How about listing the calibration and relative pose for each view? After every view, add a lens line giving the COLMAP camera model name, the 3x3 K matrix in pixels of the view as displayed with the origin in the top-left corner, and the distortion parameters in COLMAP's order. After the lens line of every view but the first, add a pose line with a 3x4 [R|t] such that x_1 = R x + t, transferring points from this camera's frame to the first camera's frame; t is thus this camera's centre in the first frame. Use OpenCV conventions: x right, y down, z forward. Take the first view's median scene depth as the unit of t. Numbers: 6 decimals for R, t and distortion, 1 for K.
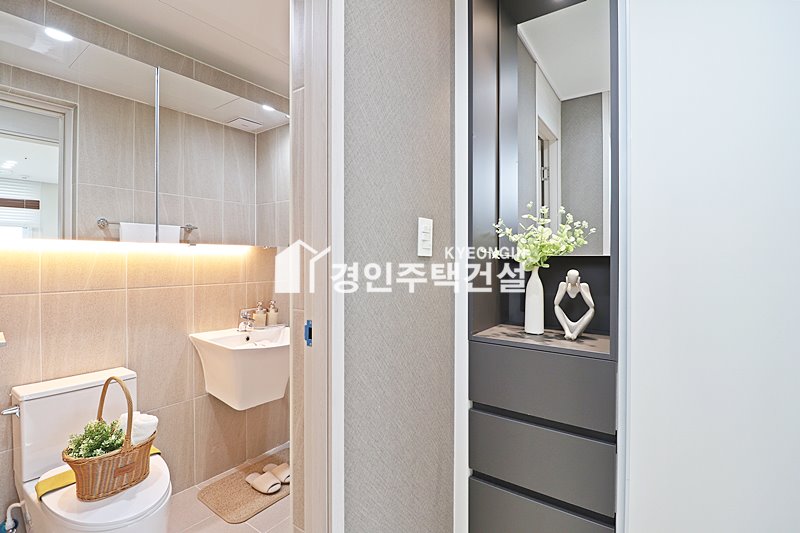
lens RADIAL K [[372.7, 0, 406.1], [0, 372.7, 260.0], [0, 0, 1]] dist [-0.012413, -0.007336]
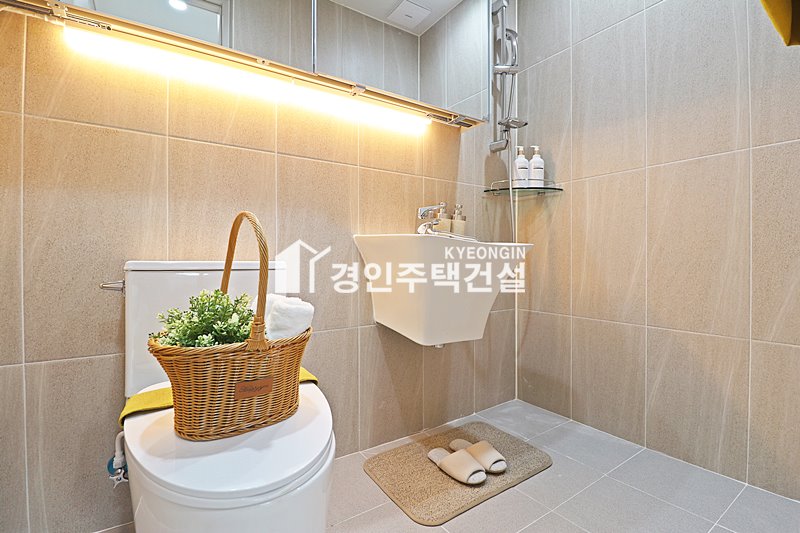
lens RADIAL K [[372.7, 0, 406.2], [0, 372.7, 260.0], [0, 0, 1]] dist [-0.012413, -0.007336]
pose [[0.939299, 0.001579, -0.343097, -0.278306], [-0.000241, 0.999992, 0.003942, 0.275277], [0.343101, -0.003620, 0.939292, 0.414580]]
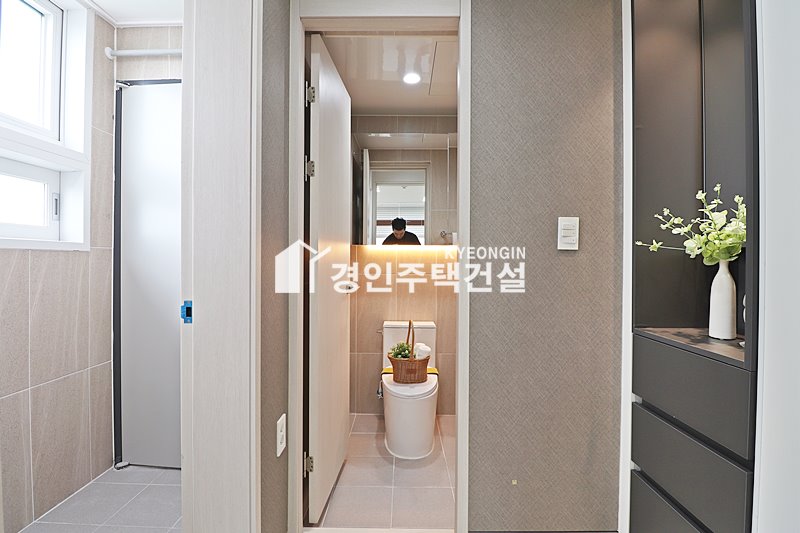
lens RADIAL K [[372.7, 0, 400.7], [0, 372.7, 262.0], [0, 0, 1]] dist [-0.012413, -0.007336]
pose [[0.574609, 0.006837, -0.818400, 0.484501], [-0.004899, 0.999976, 0.004915, 0.017347], [0.818414, 0.001186, 0.574628, -0.067262]]
